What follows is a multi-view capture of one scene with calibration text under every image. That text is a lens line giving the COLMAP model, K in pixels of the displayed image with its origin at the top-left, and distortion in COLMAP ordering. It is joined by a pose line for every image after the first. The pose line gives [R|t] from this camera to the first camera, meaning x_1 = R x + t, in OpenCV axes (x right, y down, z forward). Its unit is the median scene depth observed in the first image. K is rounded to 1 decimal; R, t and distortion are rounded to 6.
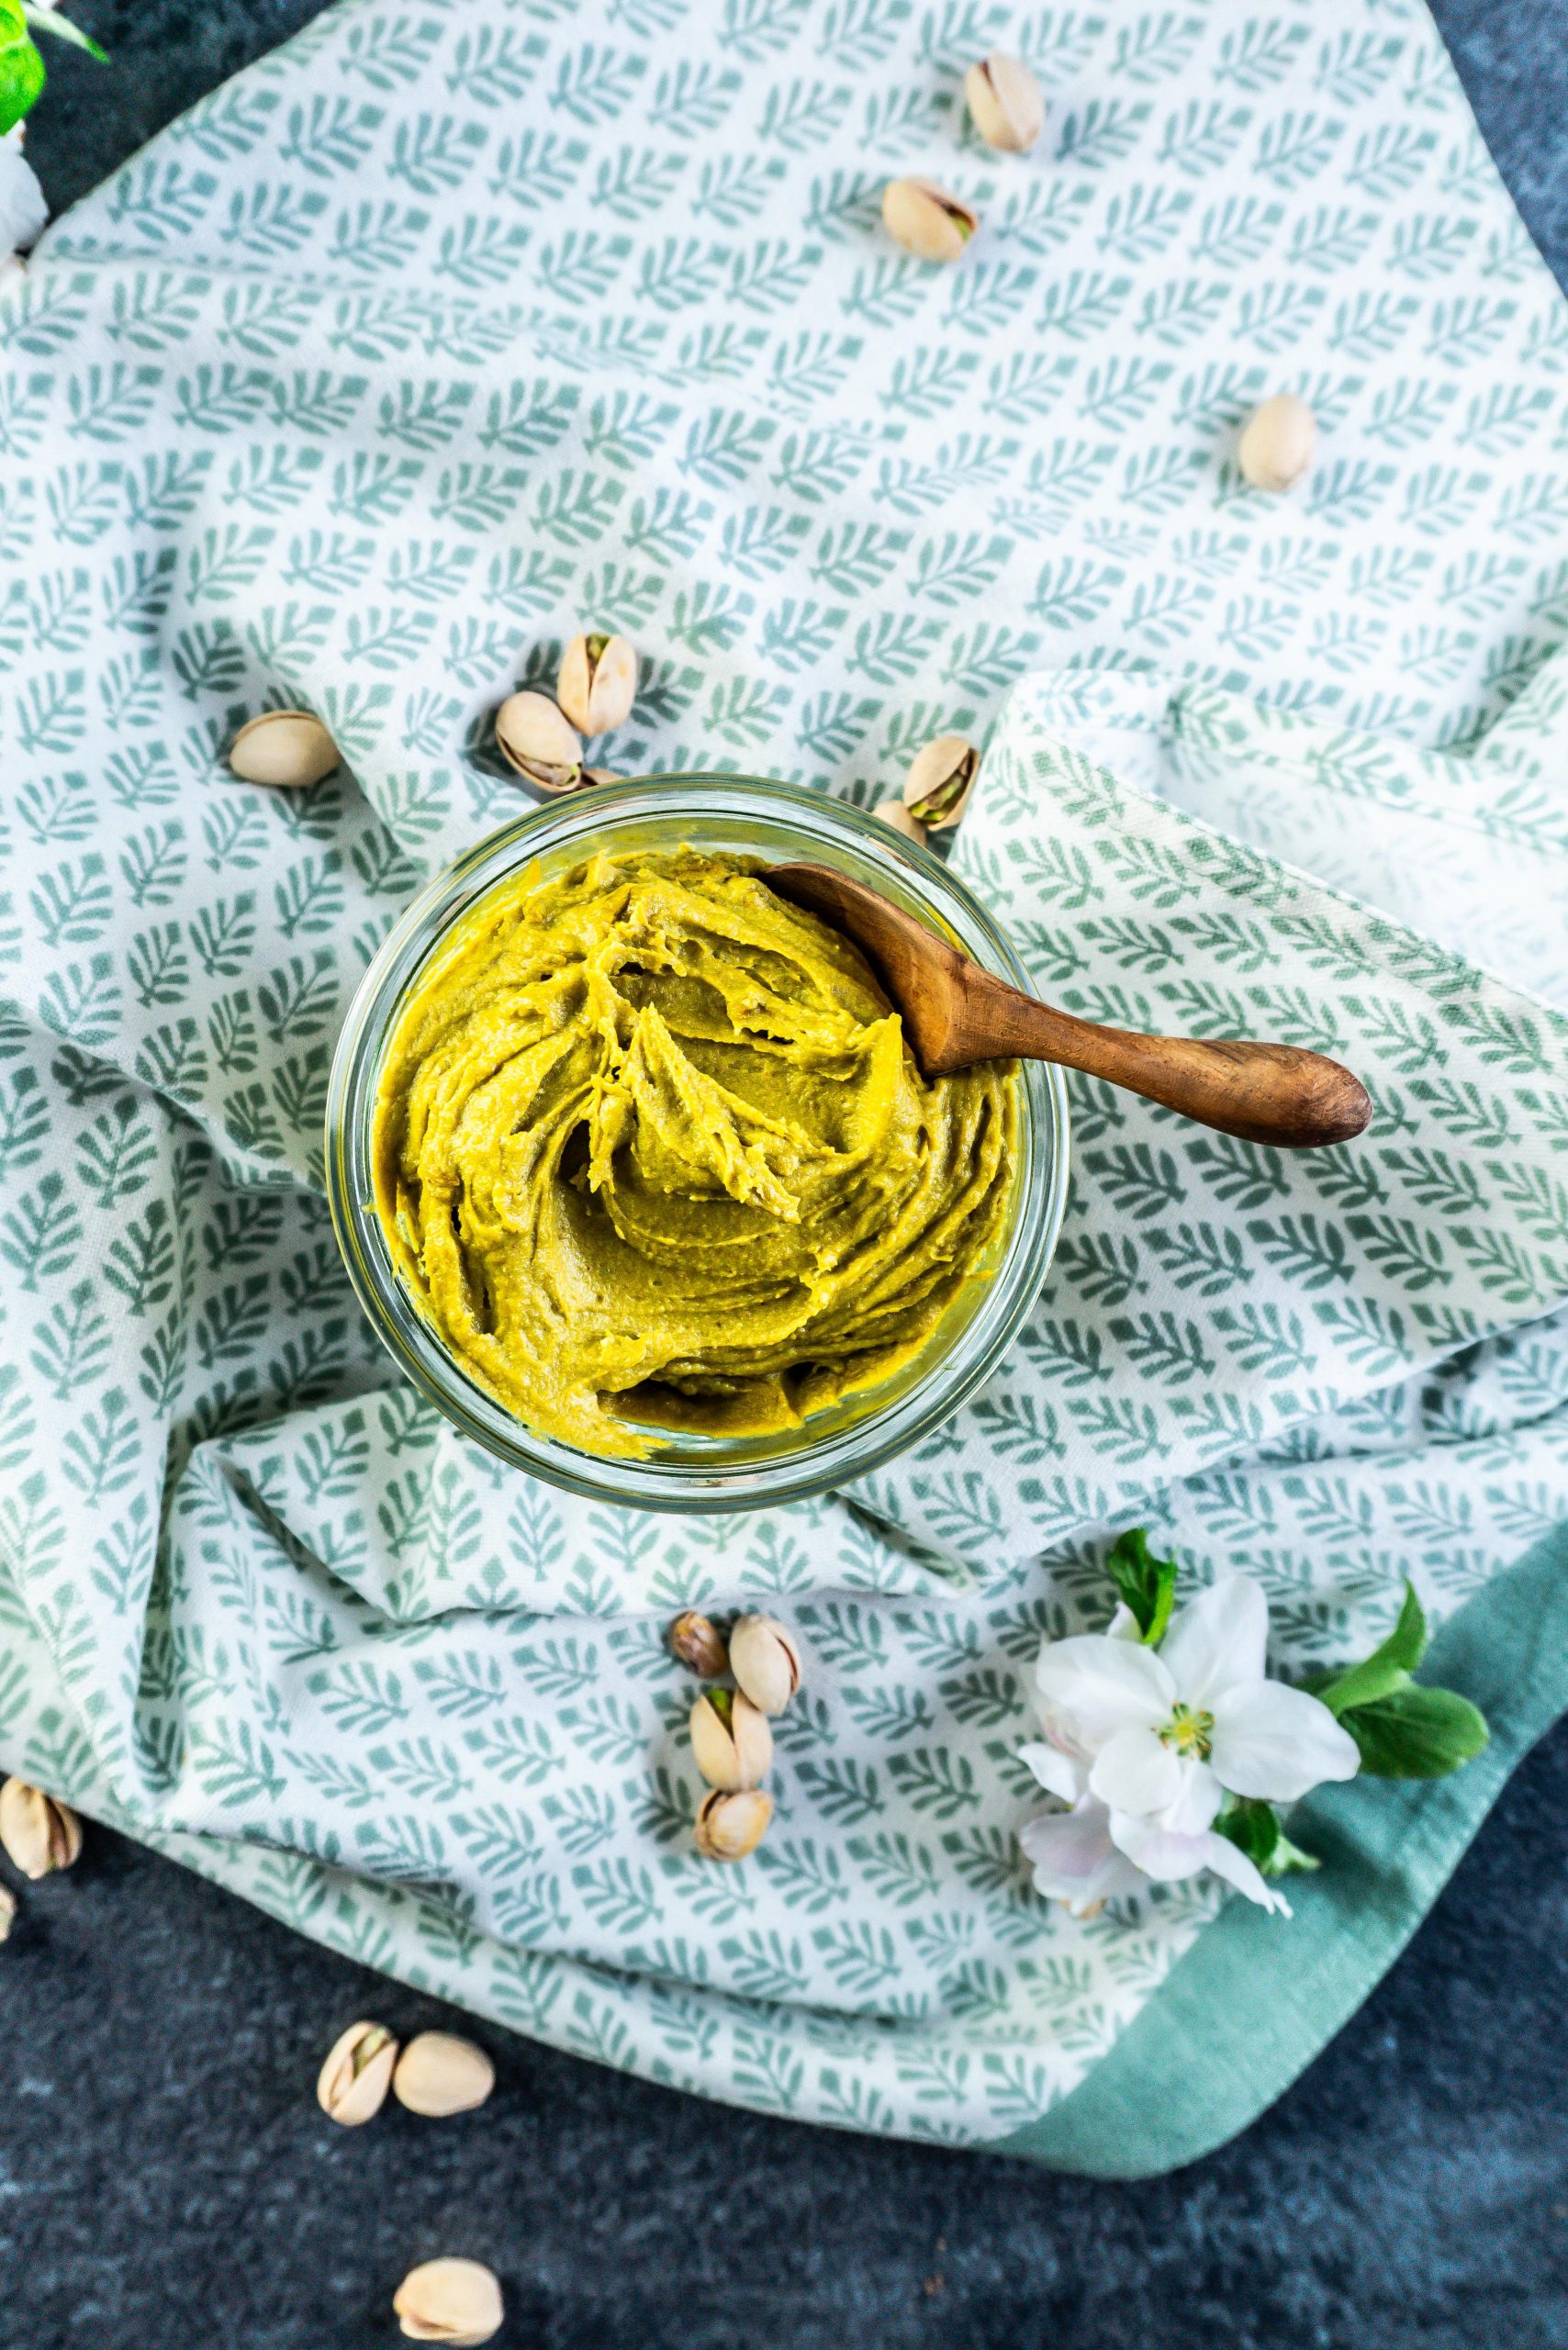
lens RADIAL K [[1992.9, 0, 773.9], [0, 1992.9, 1189.8], [0, 0, 1]] dist [0.038370, -0.038021]
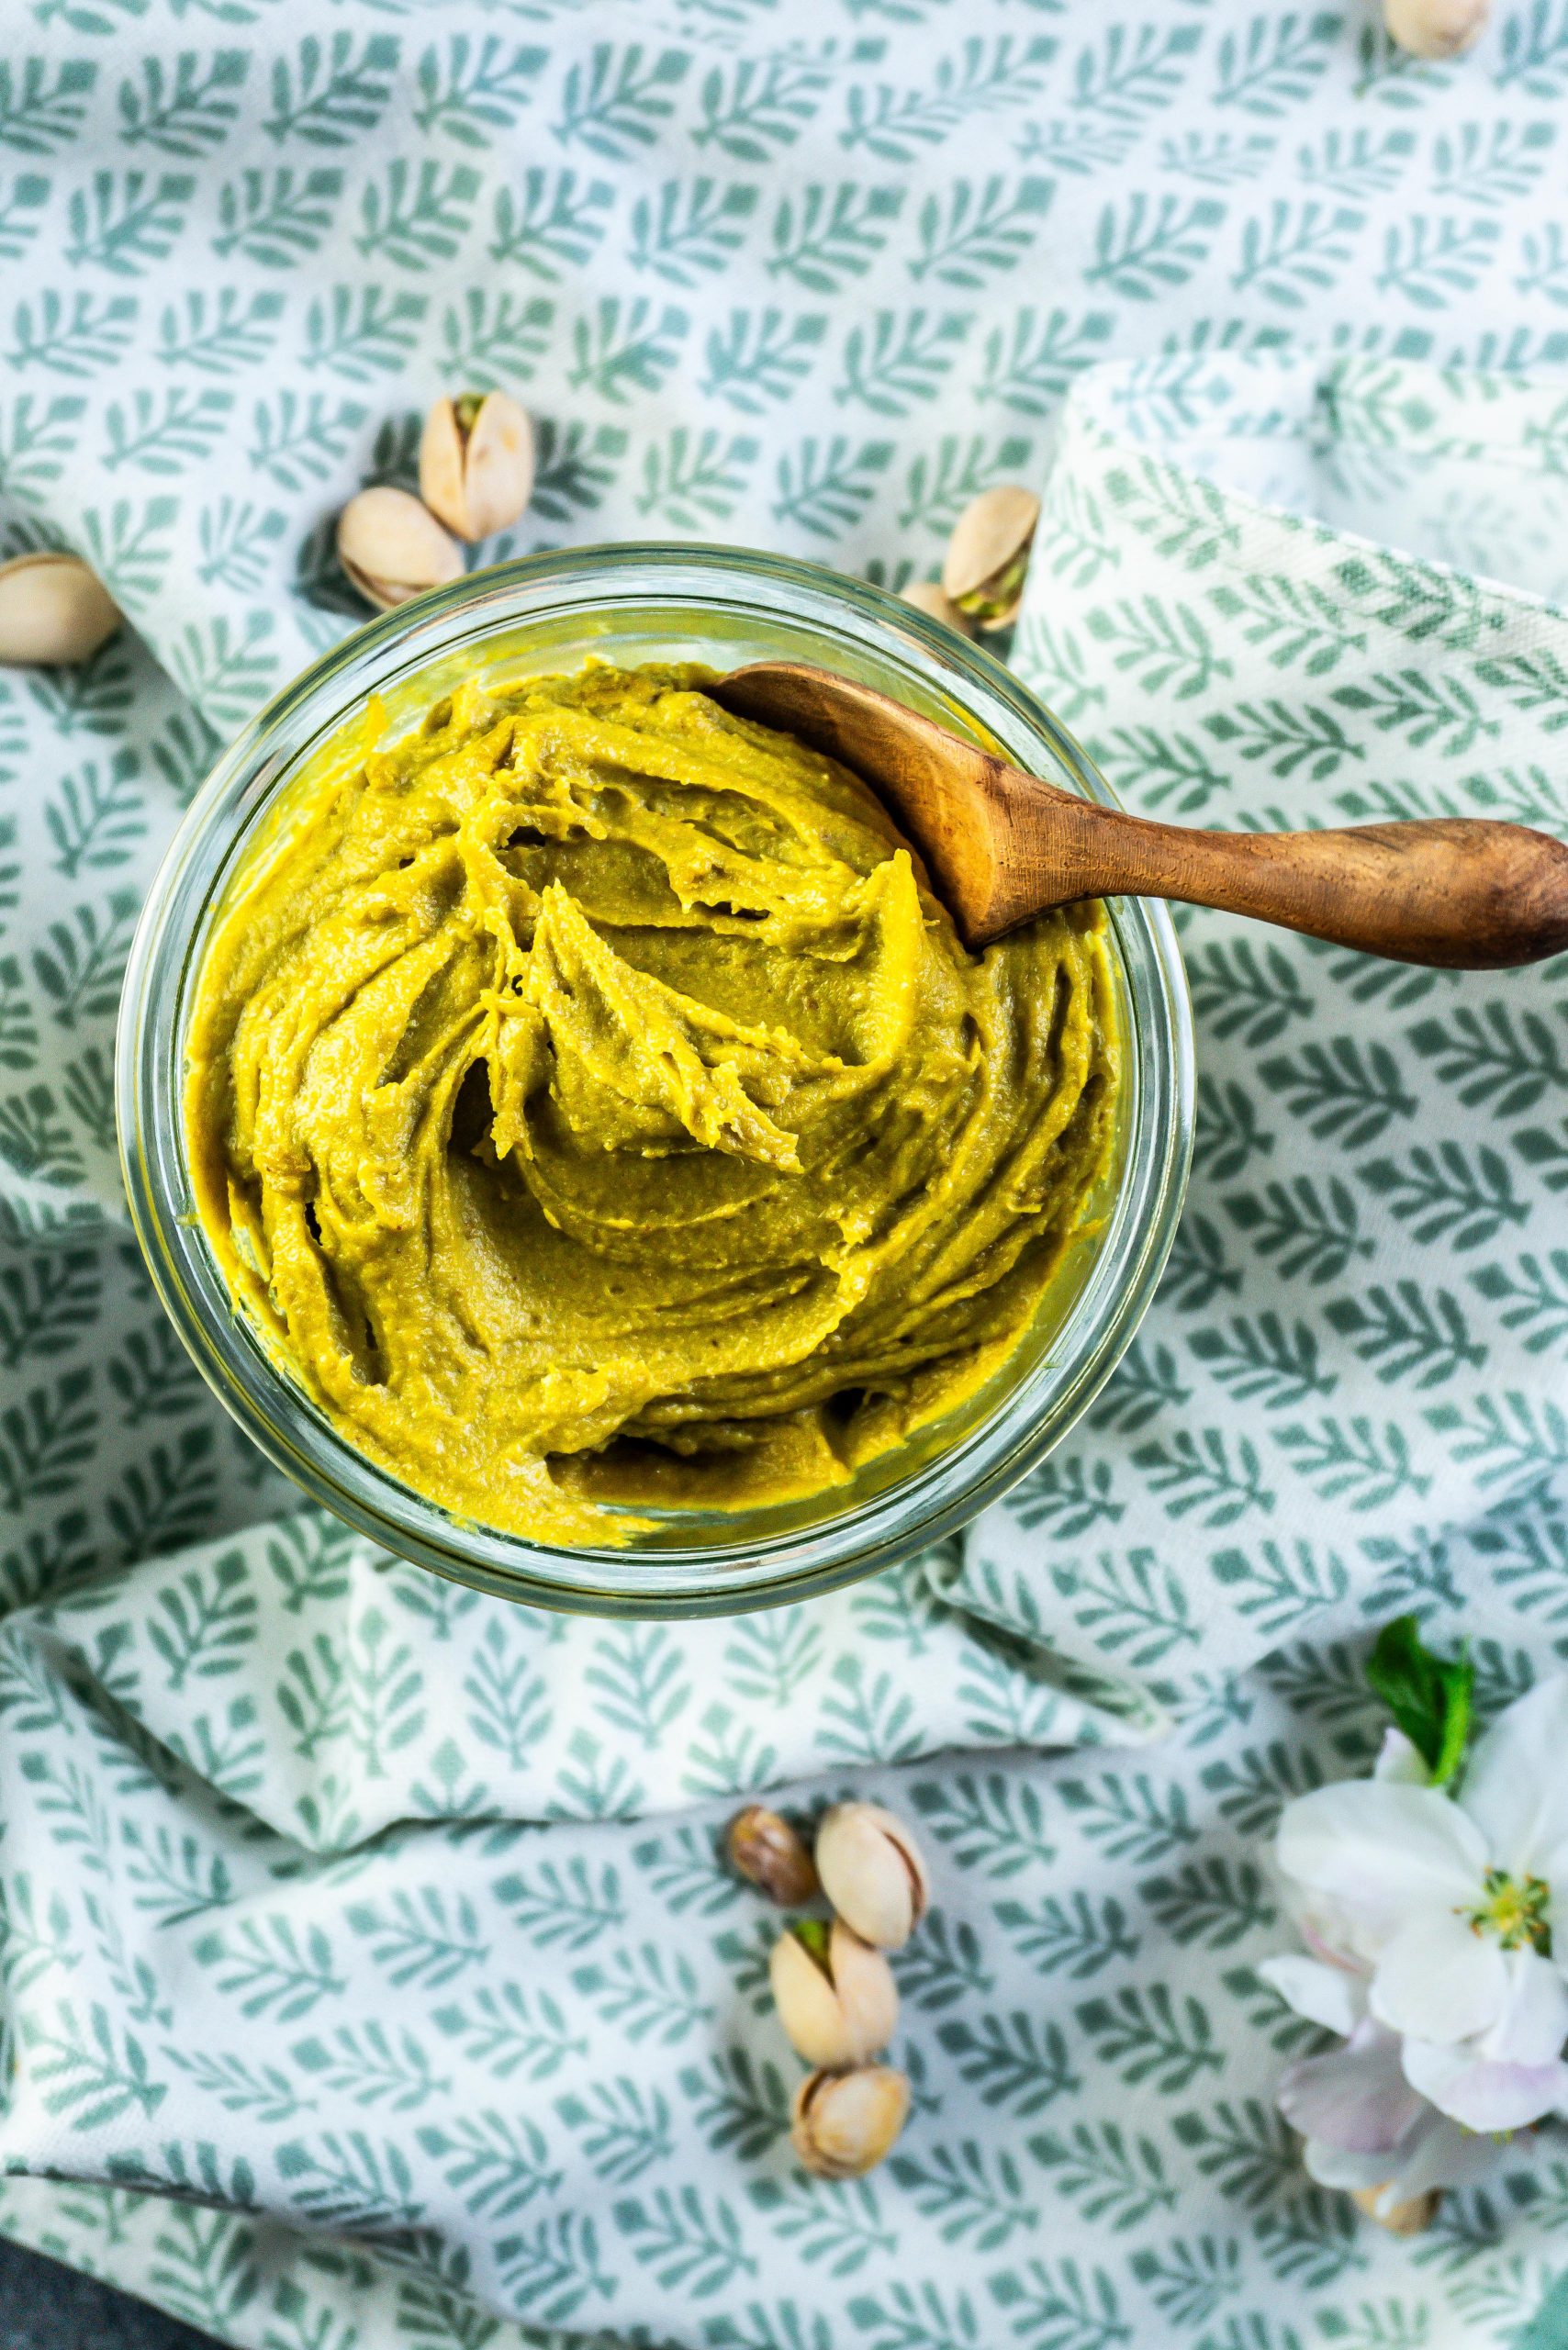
lens RADIAL K [[3099.2, 0, 782.7], [0, 3099.2, 1210.0], [0, 0, 1]] dist [0.087419, 0.000000]
pose [[0.991627, -0.106961, -0.072356, 0.067886], [0.103409, 0.993321, -0.051189, 0.069308], [0.077348, 0.043278, 0.996064, -0.052894]]
